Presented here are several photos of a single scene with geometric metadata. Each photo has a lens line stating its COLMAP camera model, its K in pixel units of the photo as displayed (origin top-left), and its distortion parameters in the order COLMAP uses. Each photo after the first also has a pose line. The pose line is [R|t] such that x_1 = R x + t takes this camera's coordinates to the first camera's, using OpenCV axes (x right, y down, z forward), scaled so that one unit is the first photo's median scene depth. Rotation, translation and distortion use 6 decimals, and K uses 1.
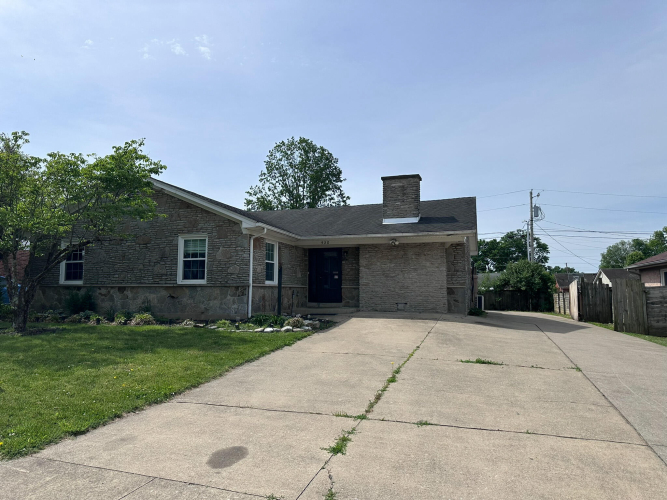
lens RADIAL K [[465.1, 0, 332.2], [0, 465.1, 249.1], [0, 0, 1]] dist [0.107930, -0.157075]
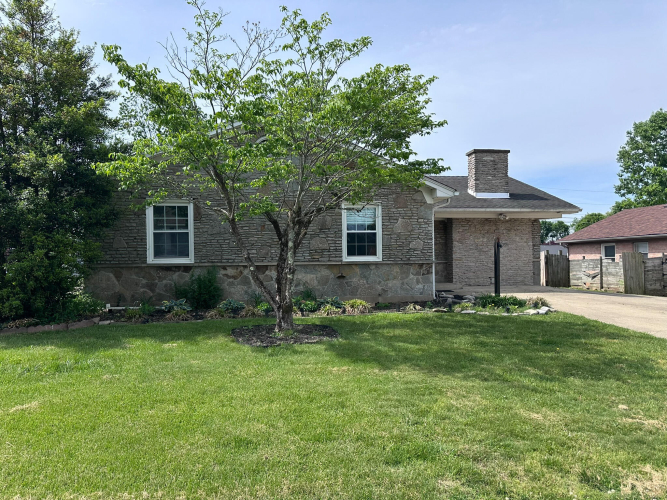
lens RADIAL K [[465.1, 0, 332.2], [0, 465.1, 249.1], [0, 0, 1]] dist [0.107930, -0.157075]
pose [[0.890560, -0.002323, 0.454860, -0.710382], [-0.027572, 0.997873, 0.059078, 0.005031], [-0.454029, -0.065153, 0.888601, 0.284062]]
